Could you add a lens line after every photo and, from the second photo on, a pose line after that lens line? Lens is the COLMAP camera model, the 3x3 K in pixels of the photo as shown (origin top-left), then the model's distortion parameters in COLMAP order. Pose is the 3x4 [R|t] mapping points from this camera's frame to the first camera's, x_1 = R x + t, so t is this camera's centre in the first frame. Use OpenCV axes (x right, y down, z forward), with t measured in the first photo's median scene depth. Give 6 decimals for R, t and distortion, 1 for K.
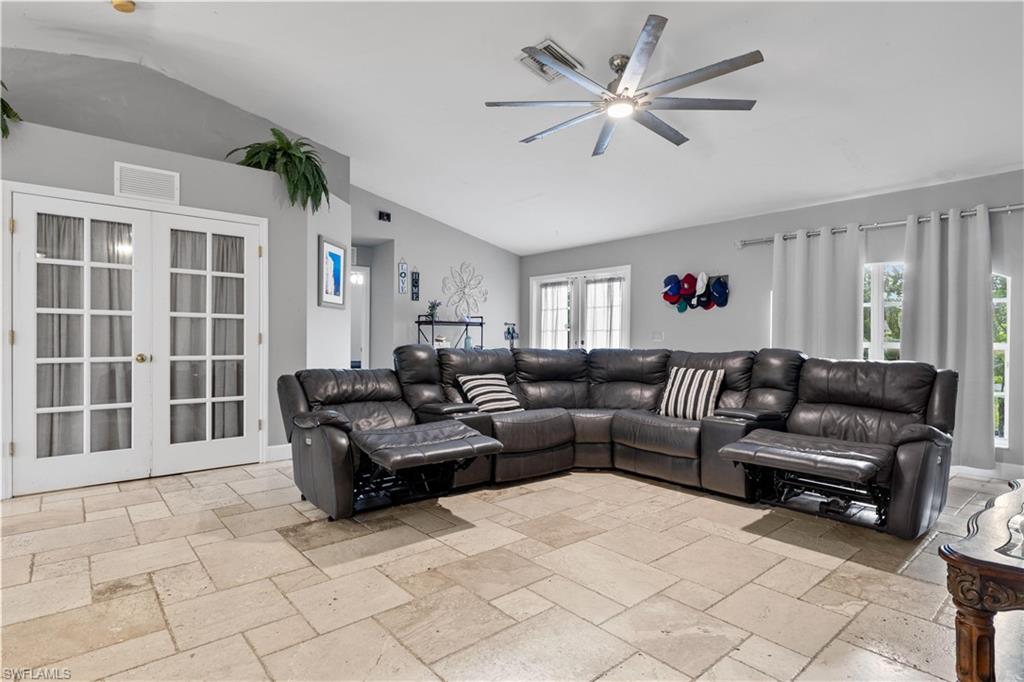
lens RADIAL K [[523.0, 0, 513.0], [0, 523.0, 339.1], [0, 0, 1]] dist [-0.000950, 0.000337]
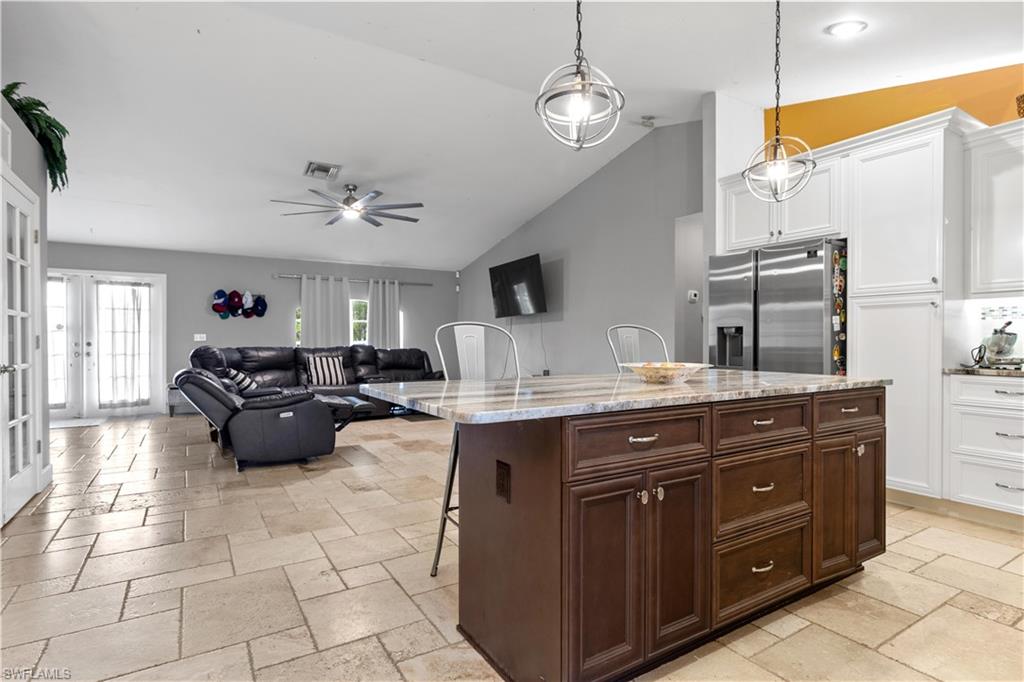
lens RADIAL K [[523.0, 0, 514.9], [0, 523.0, 347.1], [0, 0, 1]] dist [-0.000950, 0.000337]
pose [[0.156529, -0.020784, 0.987455, -0.874954], [0.002114, 0.999783, 0.020708, -0.007490], [-0.987671, -0.001154, 0.156539, 0.088098]]
